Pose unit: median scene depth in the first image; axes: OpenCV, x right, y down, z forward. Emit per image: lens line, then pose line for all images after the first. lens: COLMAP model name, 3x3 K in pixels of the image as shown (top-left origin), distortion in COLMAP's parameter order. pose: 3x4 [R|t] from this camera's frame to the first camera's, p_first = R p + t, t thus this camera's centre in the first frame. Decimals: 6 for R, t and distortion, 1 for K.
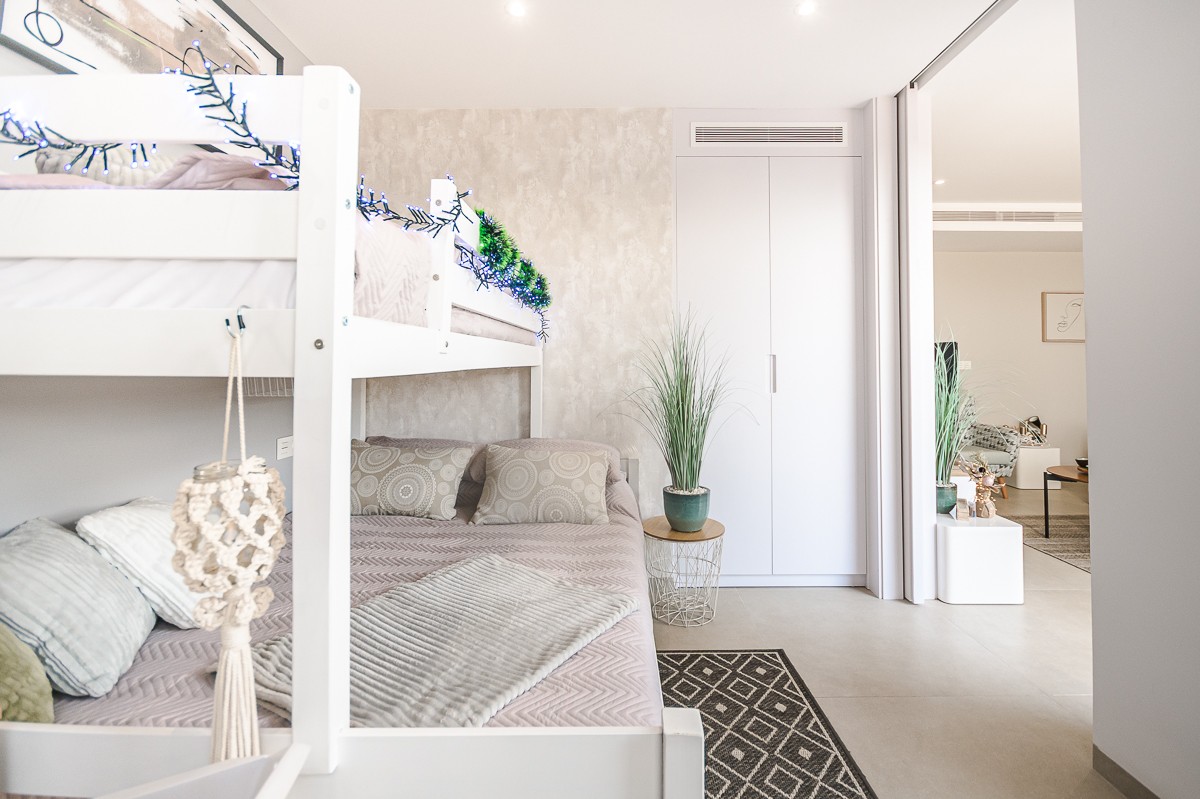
lens RADIAL K [[543.5, 0, 609.0], [0, 543.5, 346.2], [0, 0, 1]] dist [-0.004643, -0.000283]
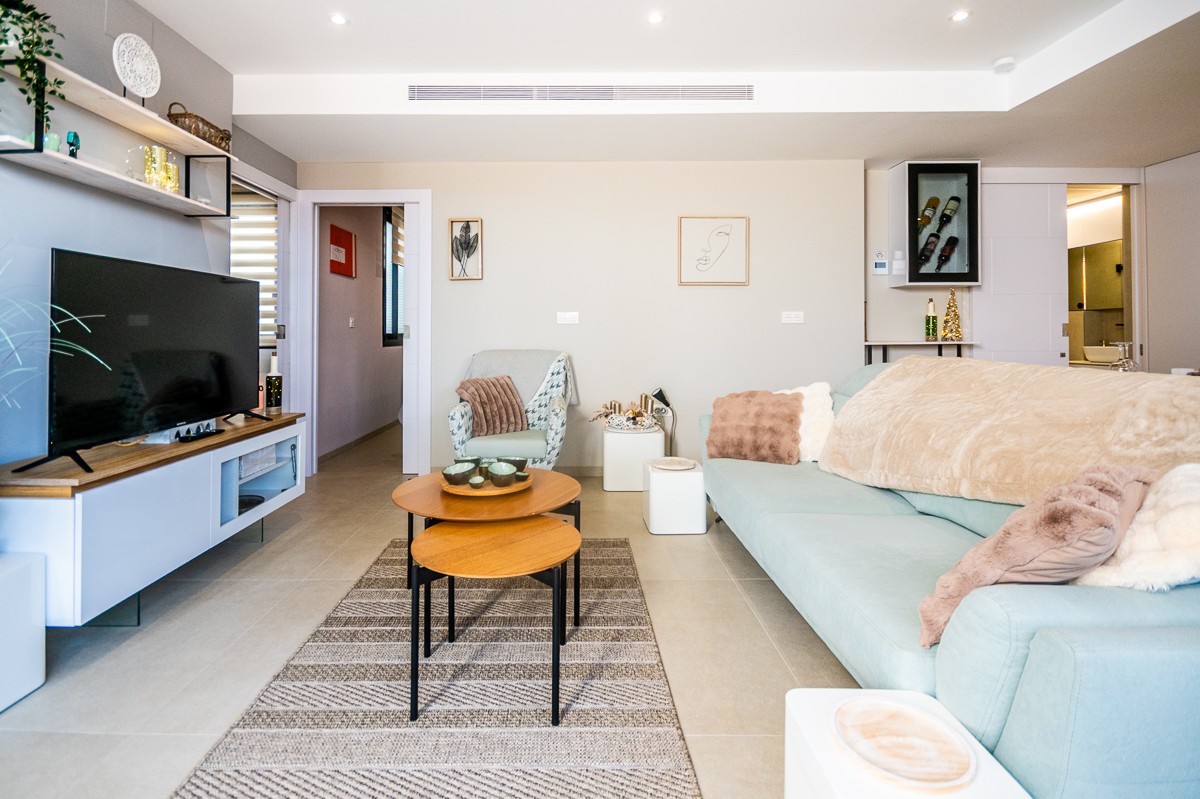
lens RADIAL K [[543.5, 0, 582.4], [0, 543.5, 331.0], [0, 0, 1]] dist [-0.004643, -0.000283]
pose [[0.999987, -0.003501, 0.003616, 1.298011], [0.003431, 0.999807, 0.019331, 0.074862], [-0.003683, -0.019319, 0.999807, 0.531554]]
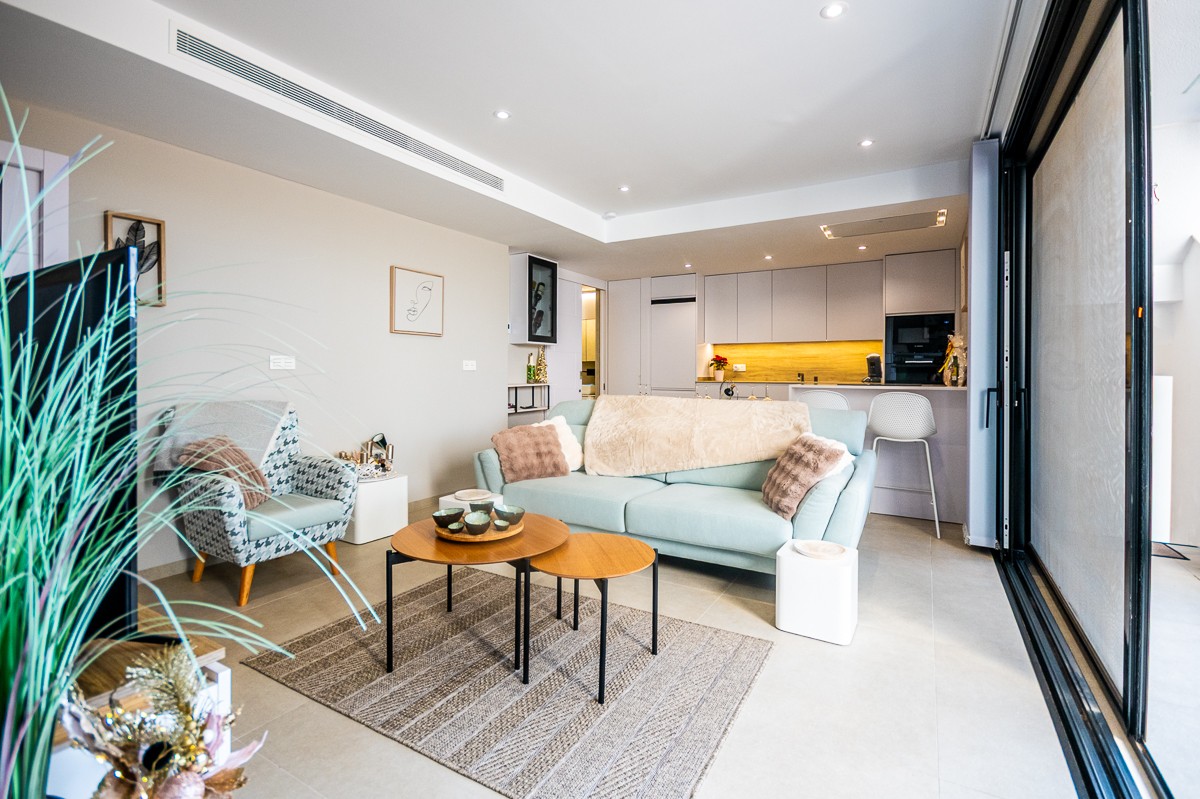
lens RADIAL K [[543.5, 0, 588.4], [0, 543.5, 379.8], [0, 0, 1]] dist [-0.004643, -0.000283]
pose [[0.522628, -0.010896, 0.852491, 0.594510], [-0.026227, 0.999240, 0.028851, 0.054634], [-0.852158, -0.037437, 0.521944, 0.732349]]
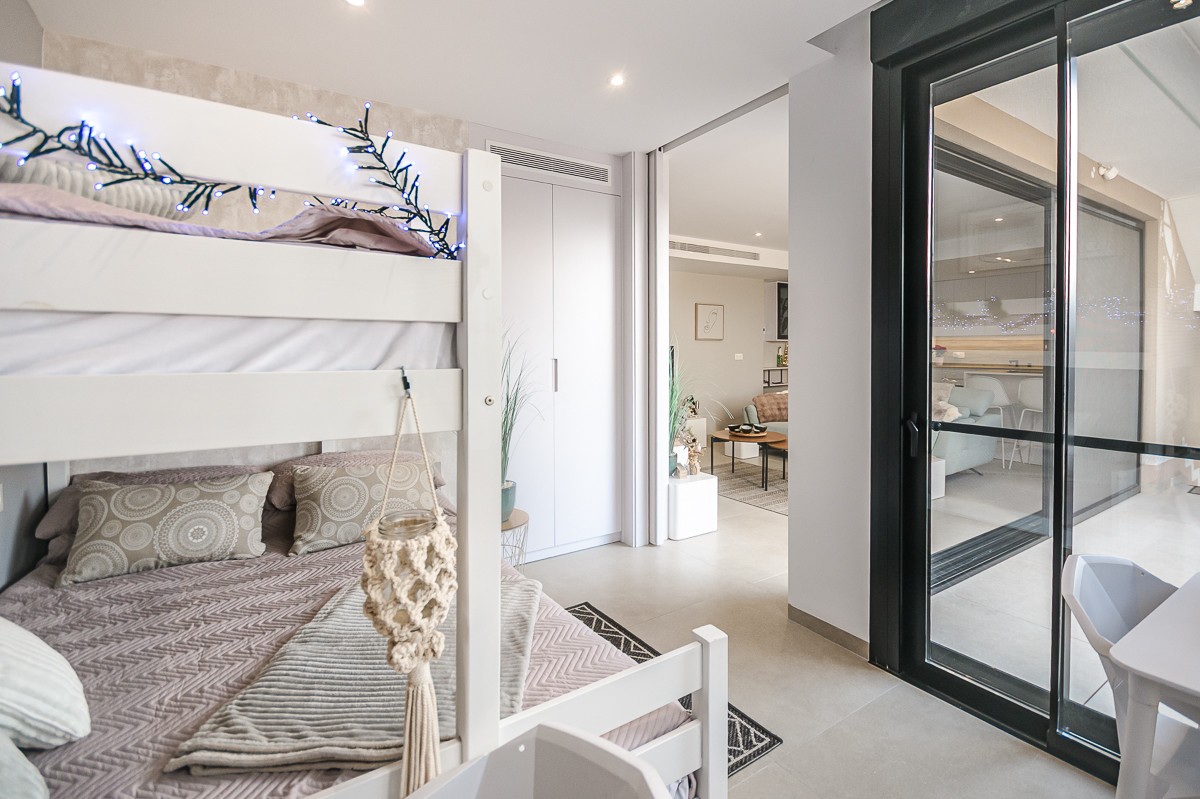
lens RADIAL K [[543.5, 0, 597.4], [0, 543.5, 359.1], [0, 0, 1]] dist [-0.004643, -0.000283]
pose [[0.843842, -0.017575, 0.536303, -0.258091], [-0.007678, 0.998966, 0.044818, -0.038810], [-0.536536, -0.041937, 0.842834, -0.022991]]
